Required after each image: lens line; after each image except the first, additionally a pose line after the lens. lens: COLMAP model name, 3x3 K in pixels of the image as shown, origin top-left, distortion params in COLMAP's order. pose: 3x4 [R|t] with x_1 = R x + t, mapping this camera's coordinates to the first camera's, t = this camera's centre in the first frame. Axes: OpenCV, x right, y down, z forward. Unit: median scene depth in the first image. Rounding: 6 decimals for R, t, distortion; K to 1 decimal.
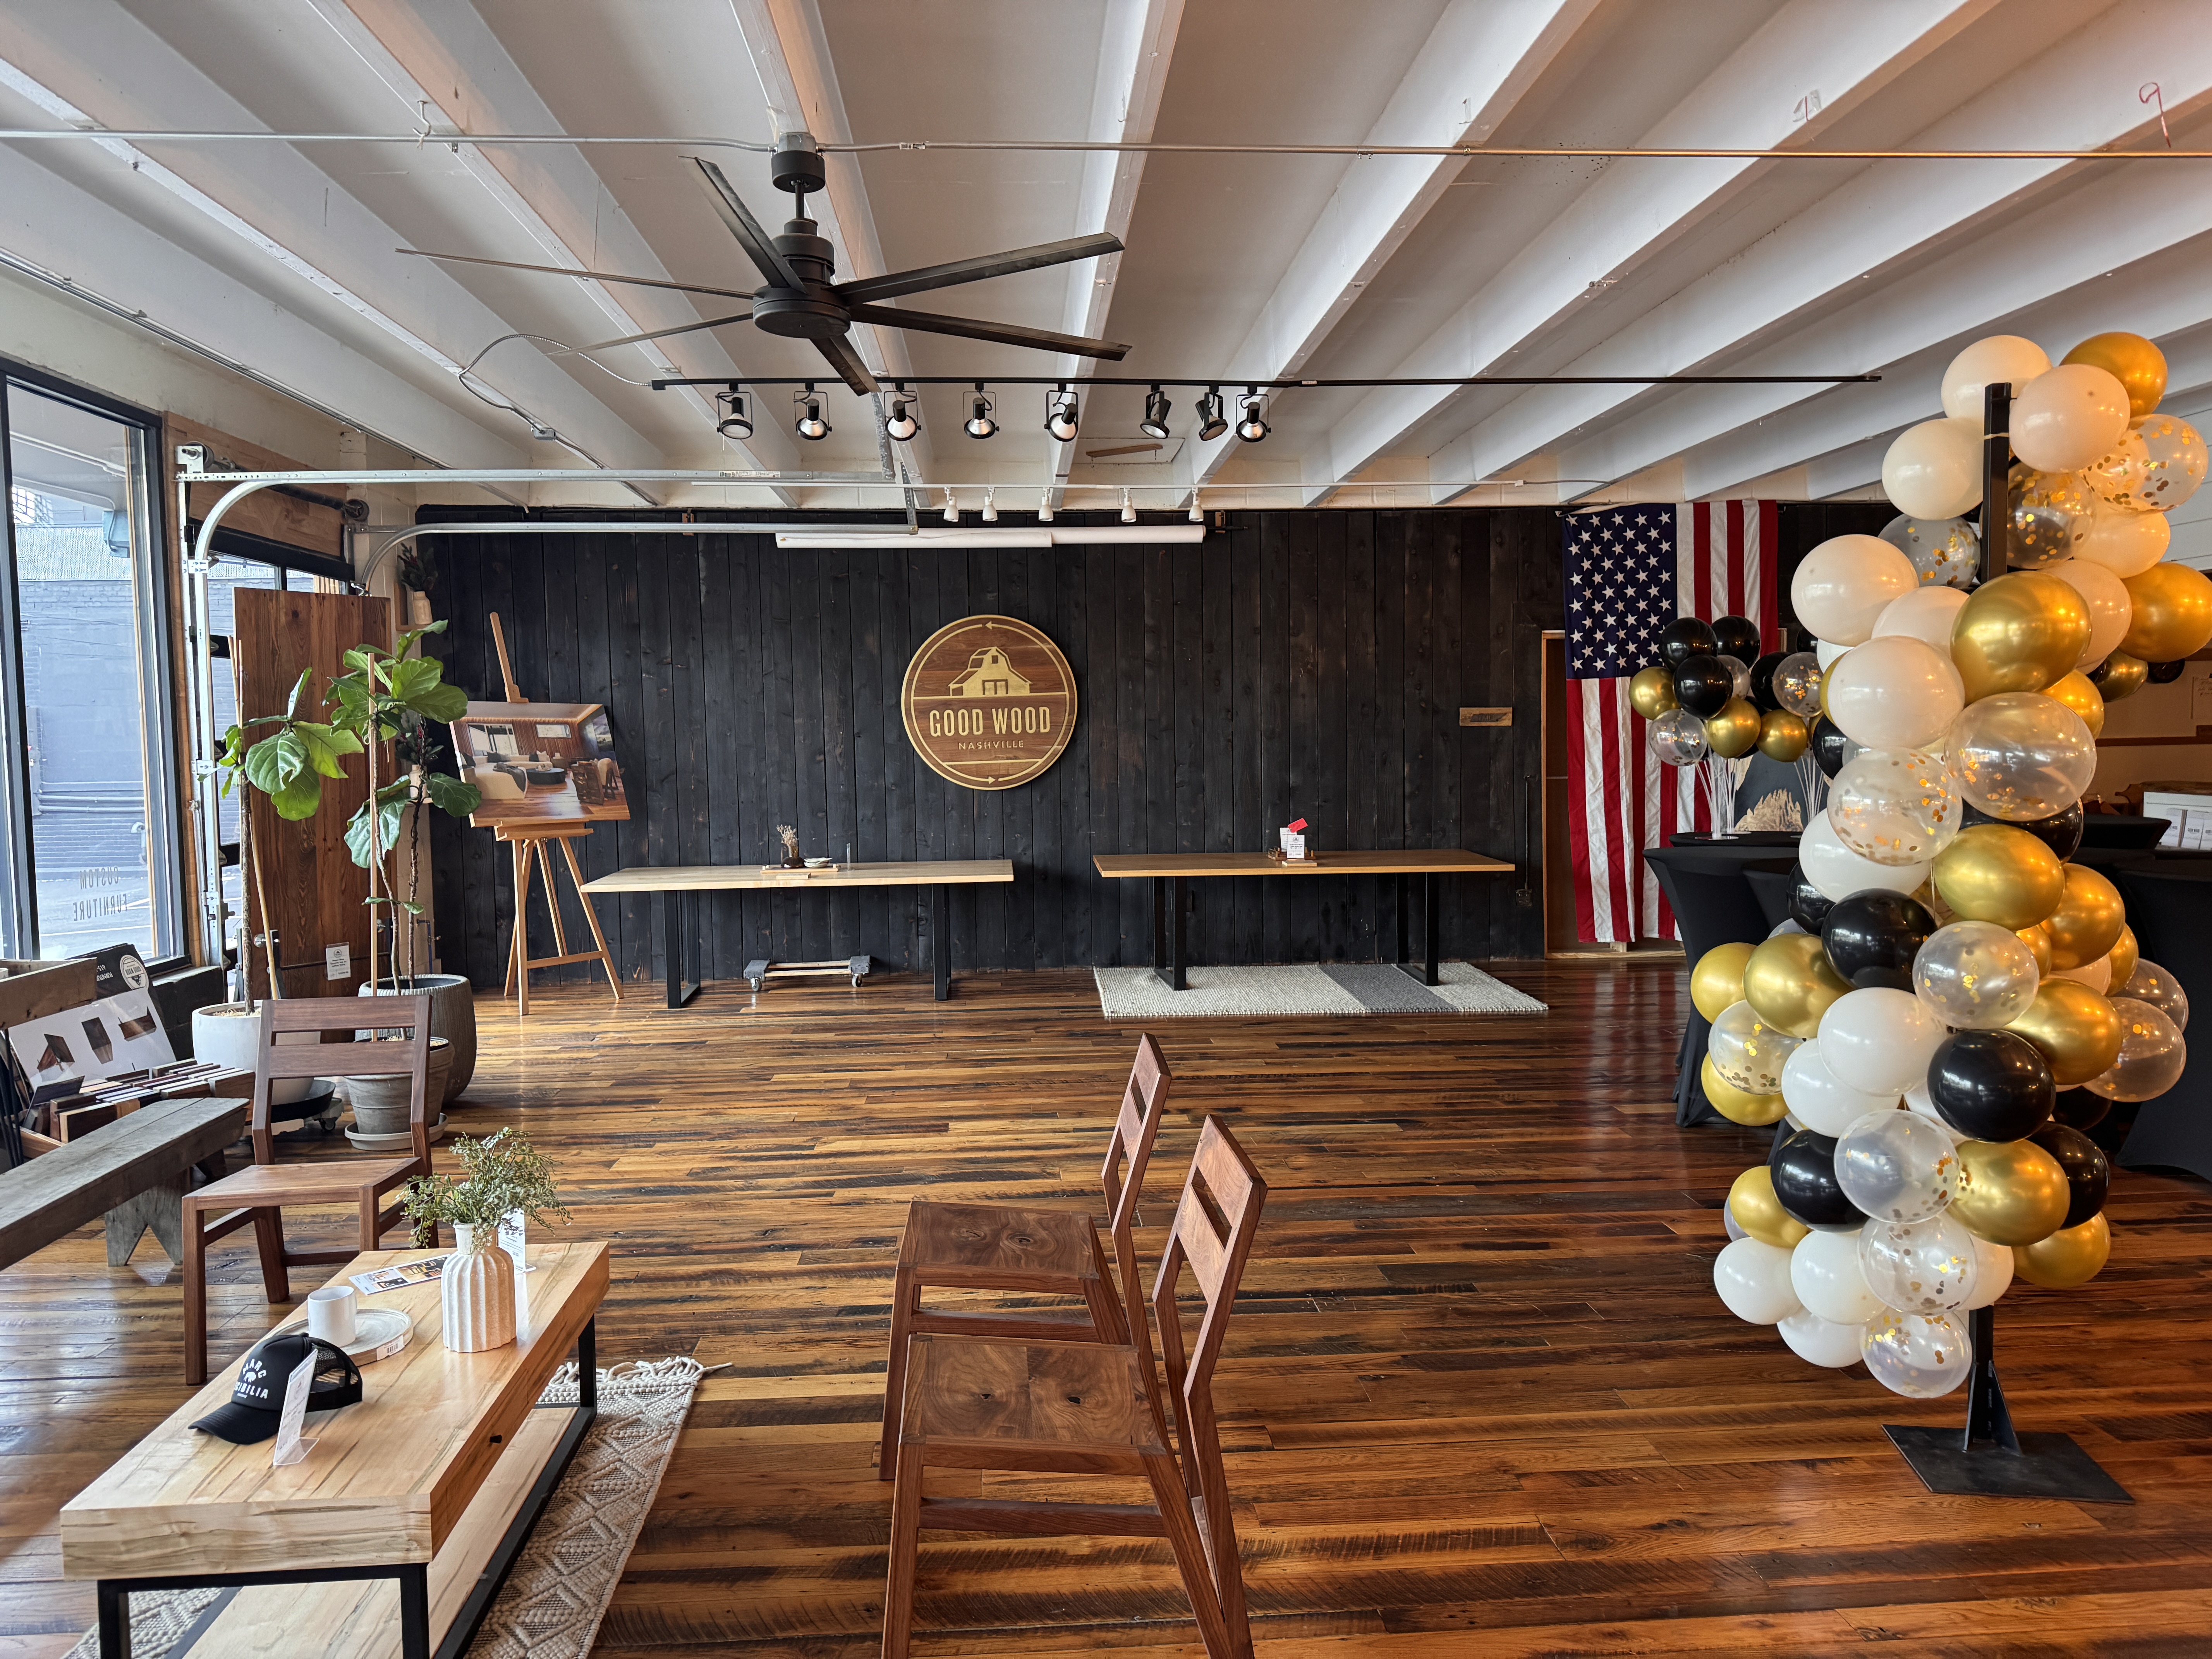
lens RADIAL K [[1553.3, 0, 1094.0], [0, 1553.3, 819.6], [0, 0, 1]] dist [0.064296, -0.078946]
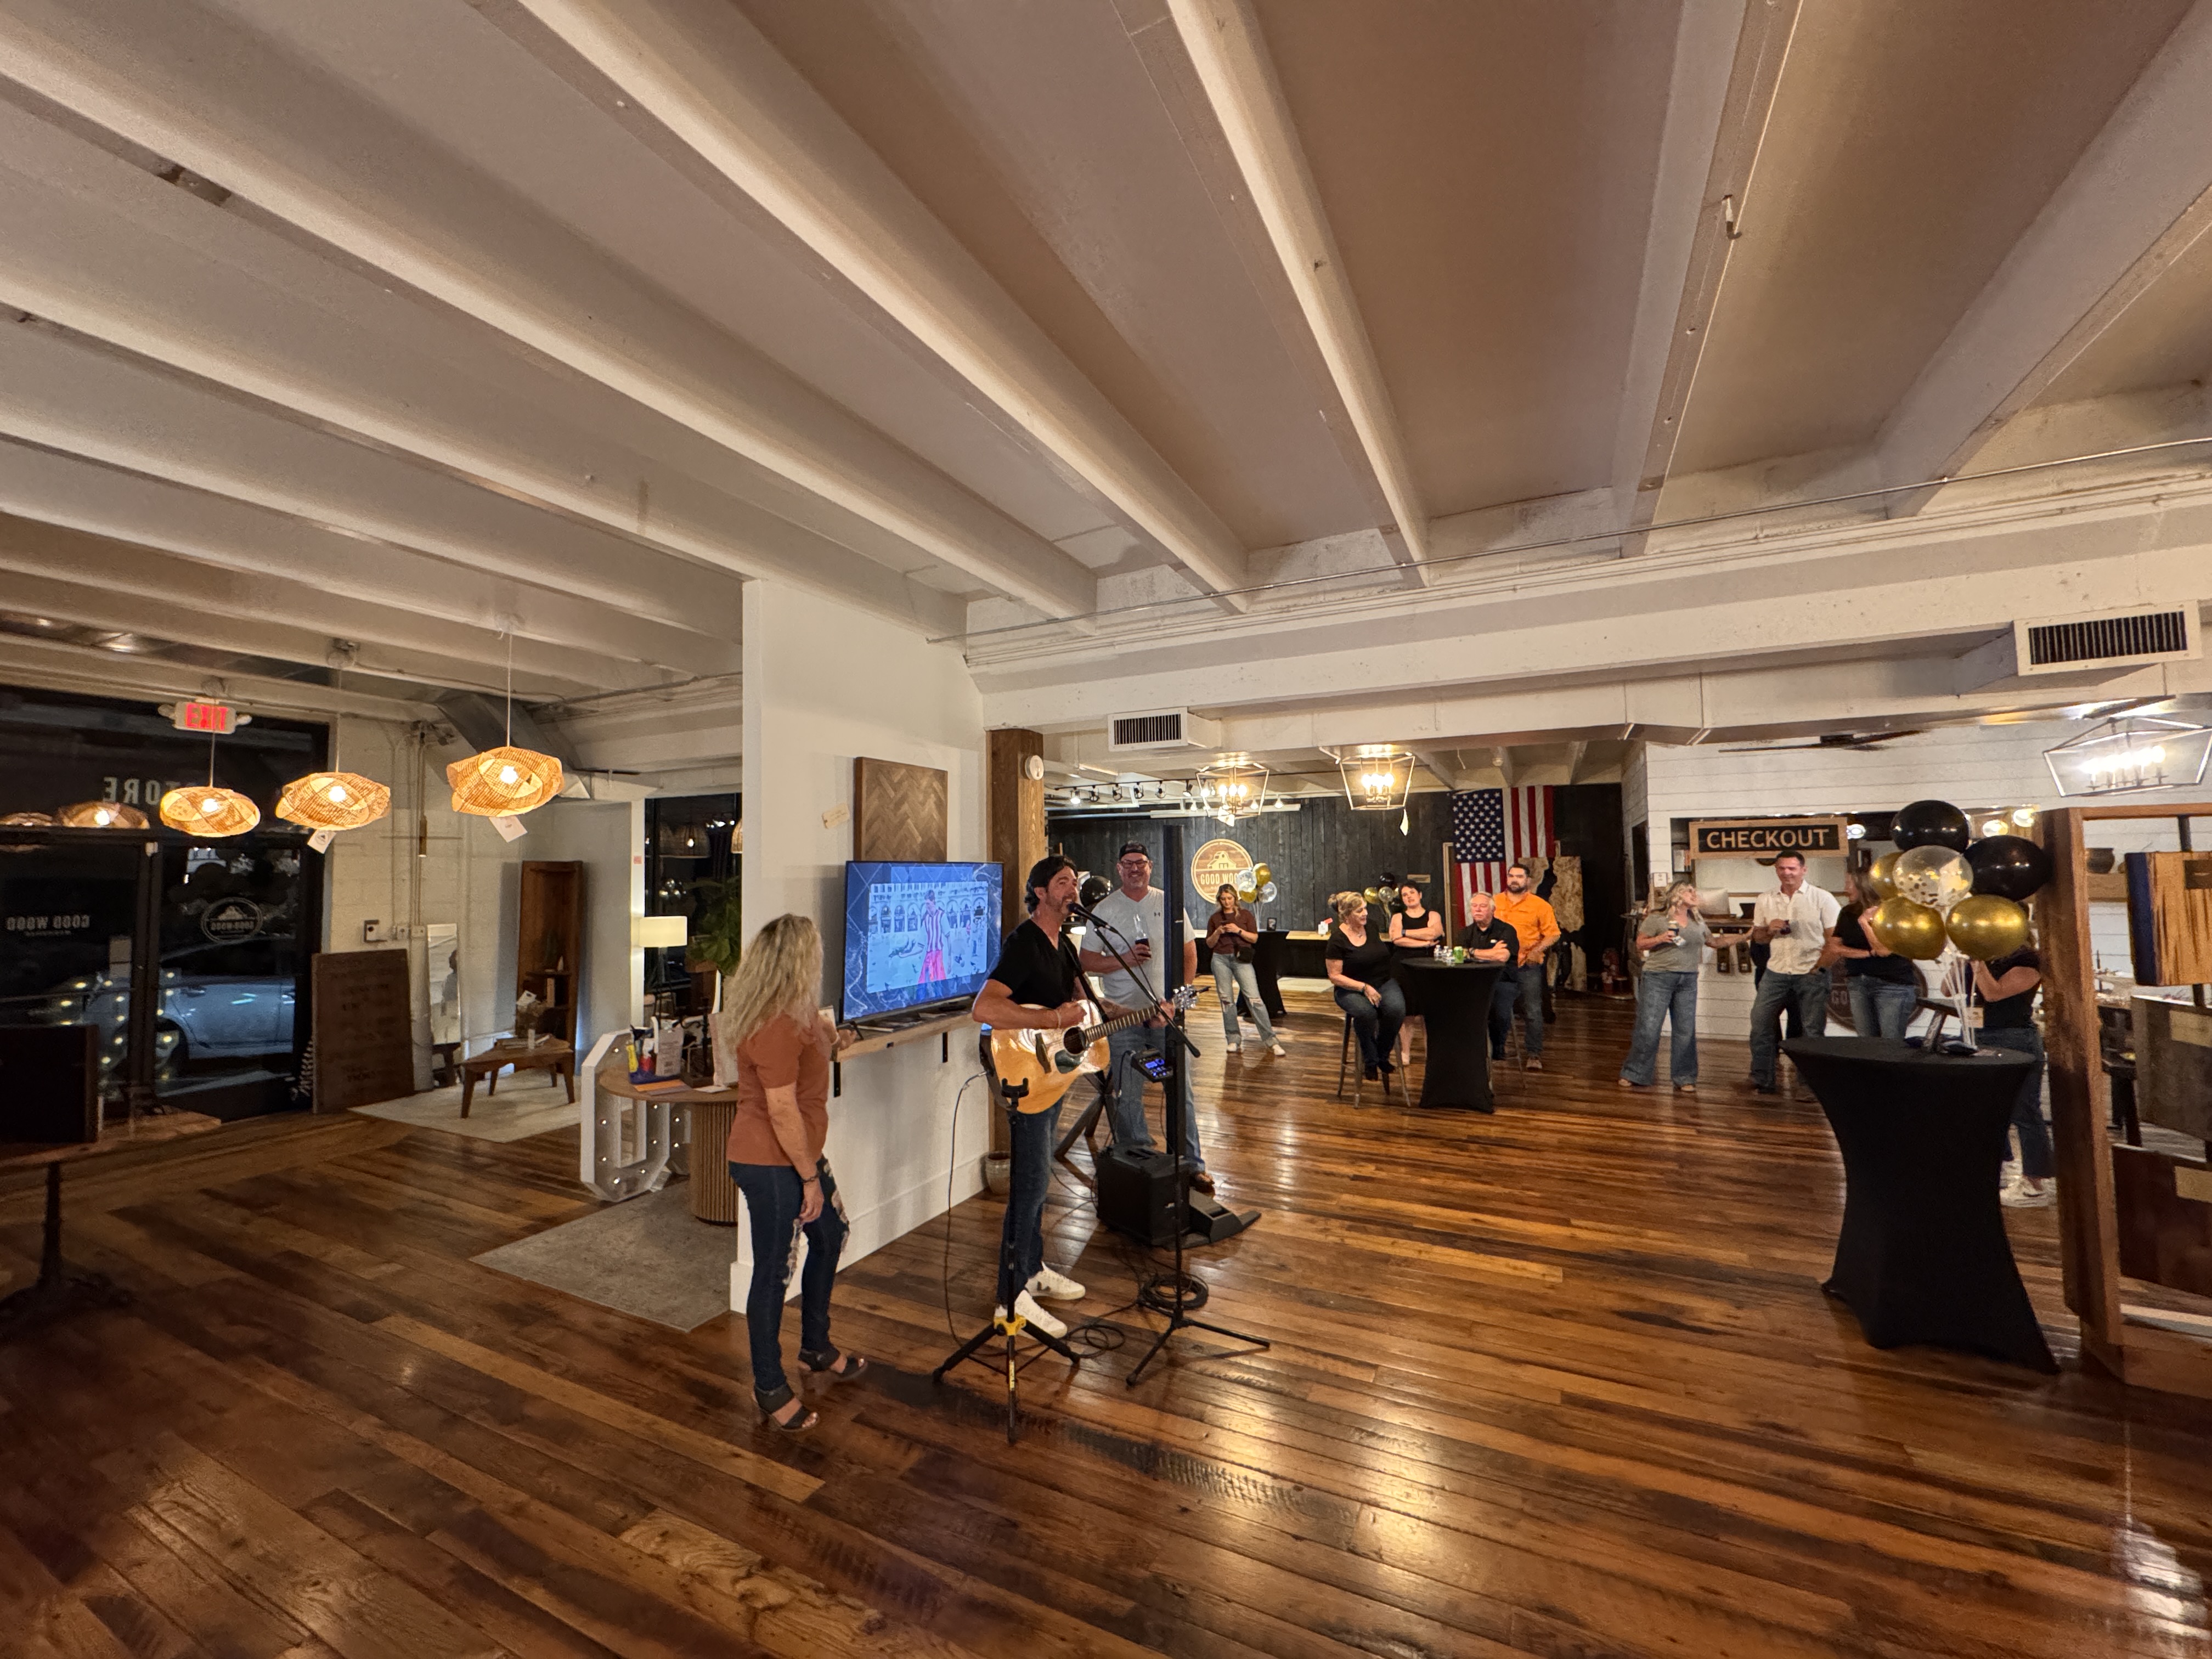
lens RADIAL K [[883.5, 0, 1108.3], [0, 883.5, 824.6], [0, 0, 1]] dist [-0.002886, 0.000728]
pose [[0.863877, -0.020413, -0.503289, 0.665681], [-0.033084, 0.994721, -0.097133, -0.000507], [0.502615, 0.100562, 0.858642, -0.537129]]
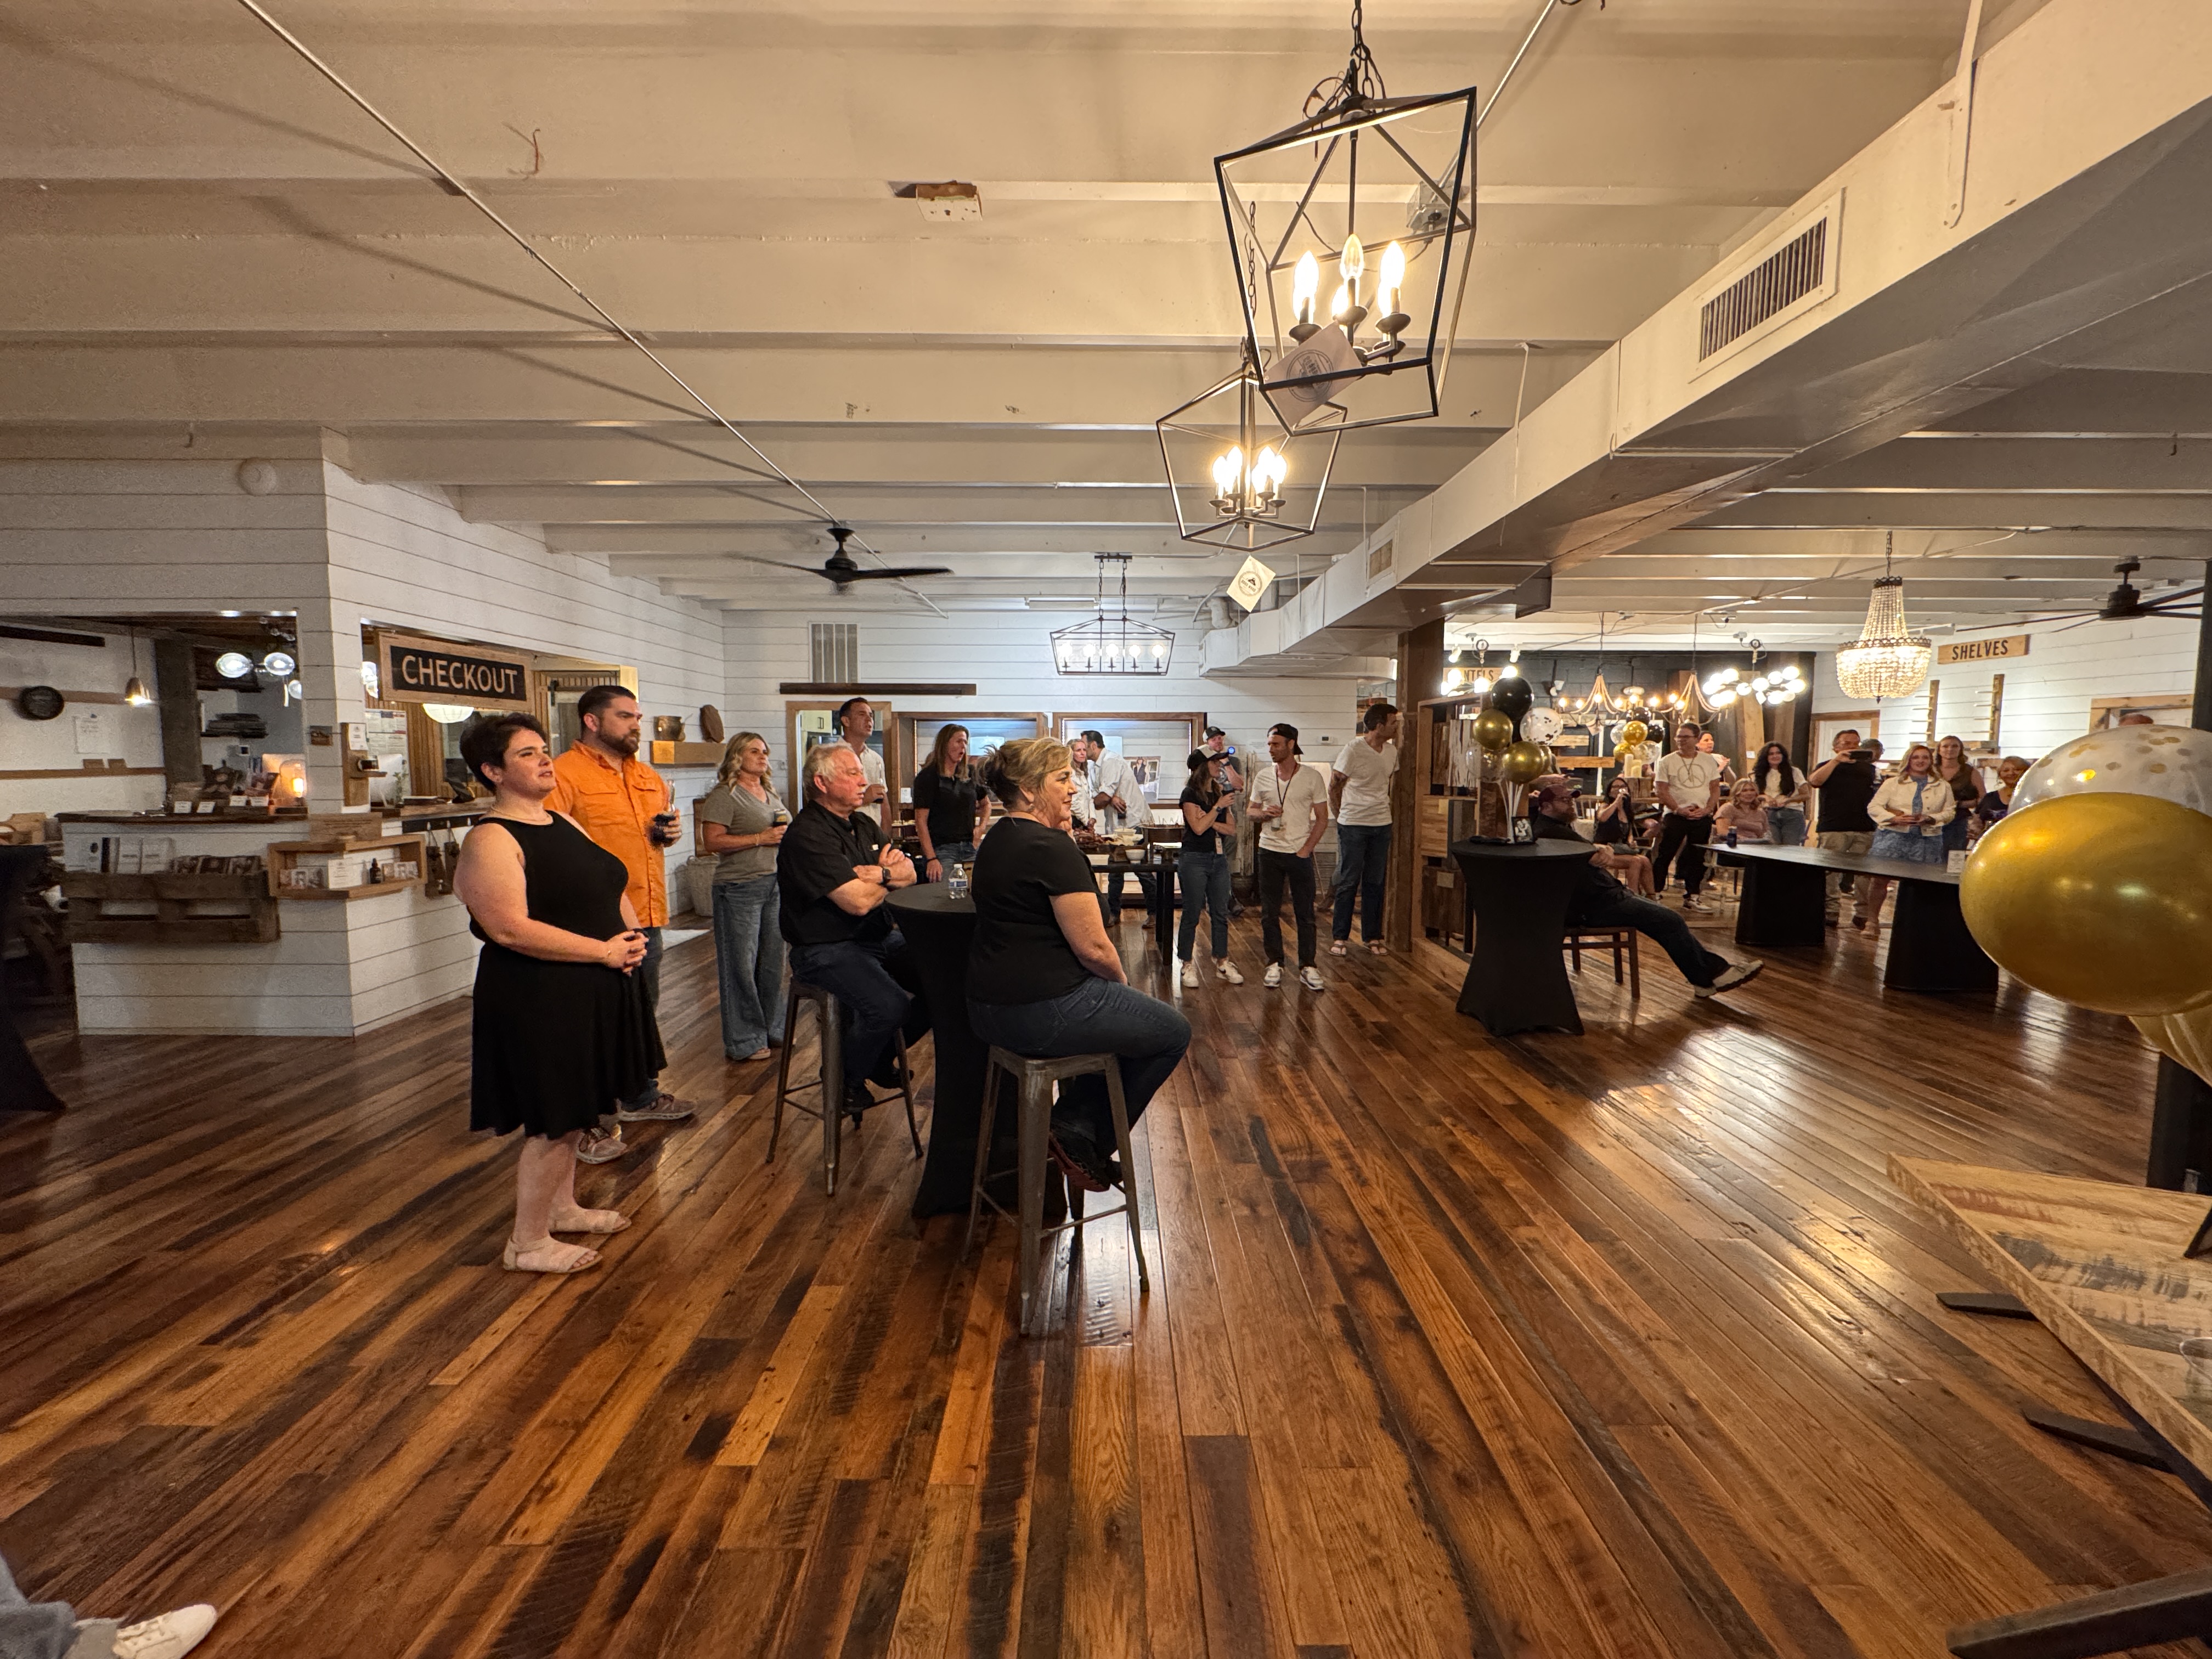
lens RADIAL K [[883.5, 0, 1106.8], [0, 883.5, 823.8], [0, 0, 1]] dist [-0.002886, 0.000728]
pose [[0.057615, -0.059607, 0.996558, 0.138704], [0.052903, 0.996996, 0.056574, -0.013128], [-0.996936, 0.049461, 0.060595, 0.291047]]
